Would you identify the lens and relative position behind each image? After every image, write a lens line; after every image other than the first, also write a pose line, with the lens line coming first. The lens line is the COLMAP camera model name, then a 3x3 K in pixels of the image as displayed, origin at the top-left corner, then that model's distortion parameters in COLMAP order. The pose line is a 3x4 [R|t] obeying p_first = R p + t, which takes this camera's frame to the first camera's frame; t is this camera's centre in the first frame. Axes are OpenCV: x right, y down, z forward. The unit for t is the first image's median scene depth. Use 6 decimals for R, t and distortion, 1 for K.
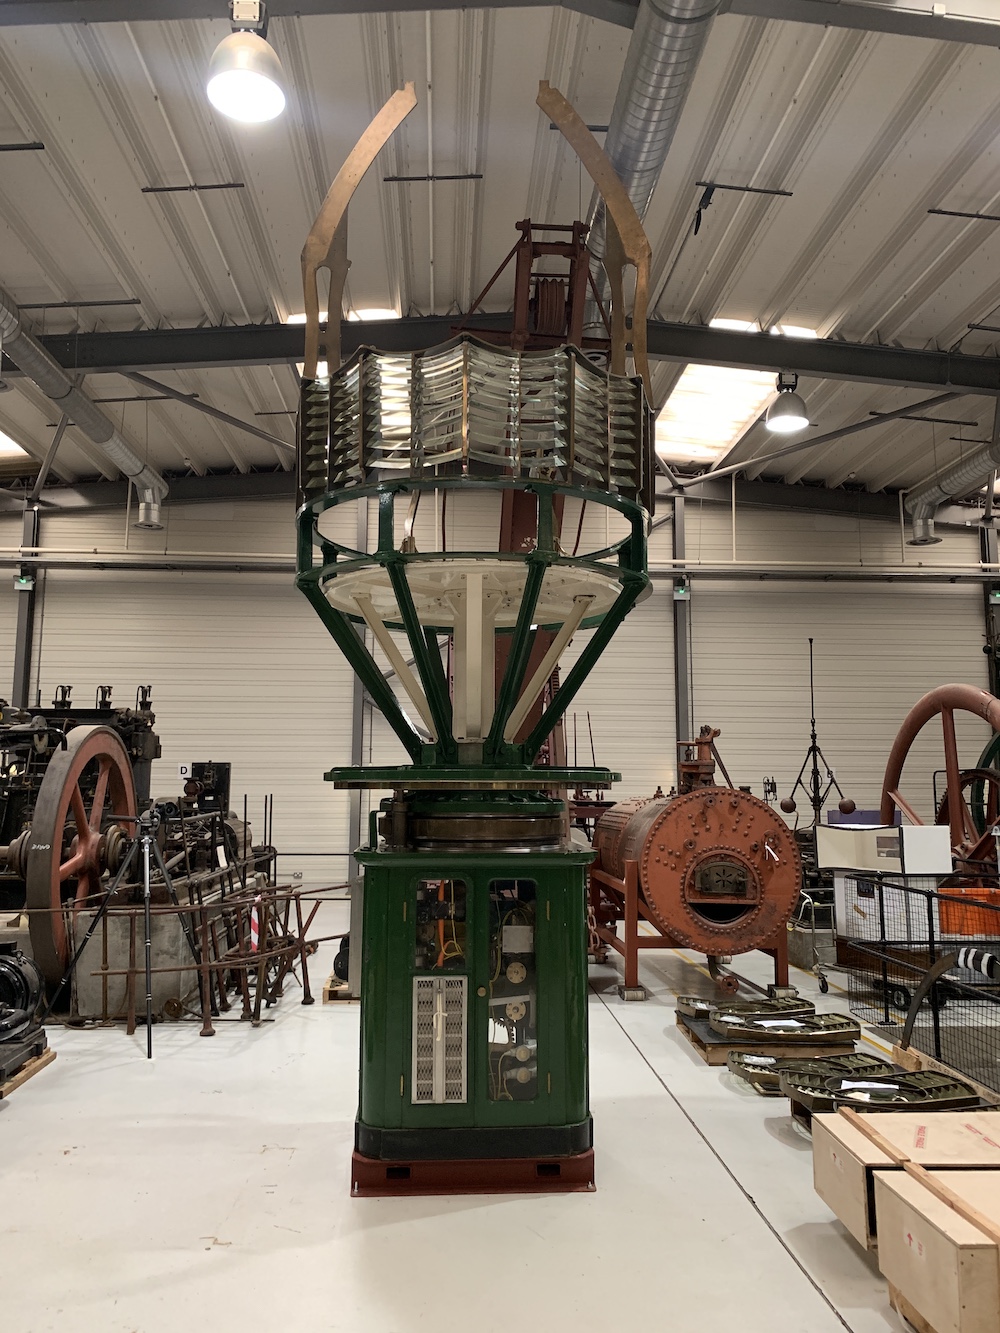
lens RADIAL K [[1038.3, 0, 500.0], [0, 1038.3, 666.5], [0, 0, 1]] dist [0.106983, -0.176895]
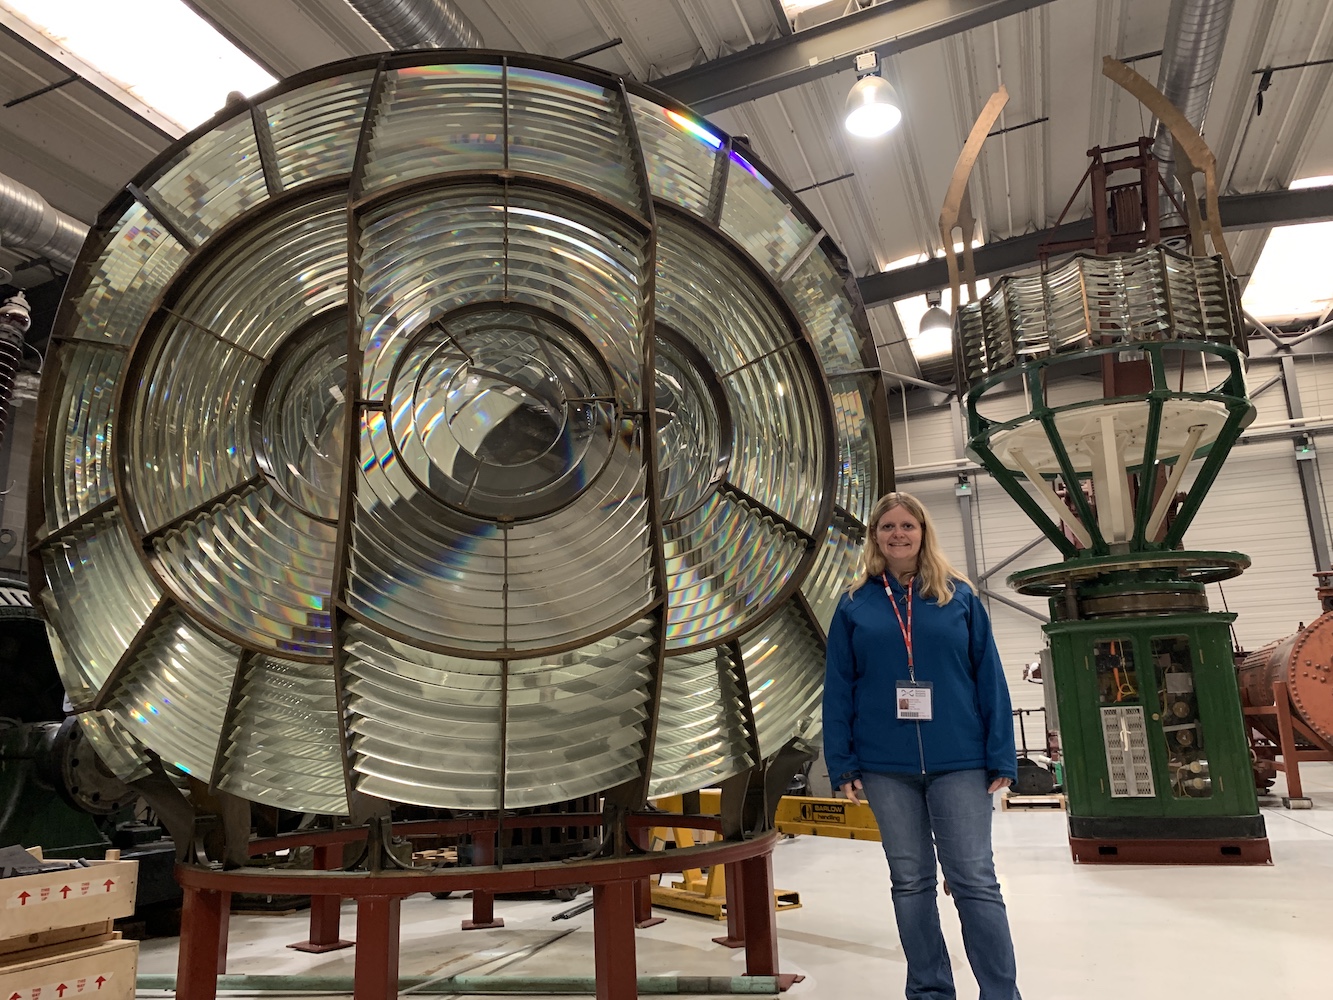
lens RADIAL K [[1034.7, 0, 666.5], [0, 1034.7, 500.0], [0, 0, 1]] dist [-0.001650, 0.005298]
pose [[0.917780, -0.124619, -0.377028, -0.035325], [0.088652, 0.989818, -0.111361, 0.075597], [0.387066, 0.068781, 0.919483, -0.298438]]
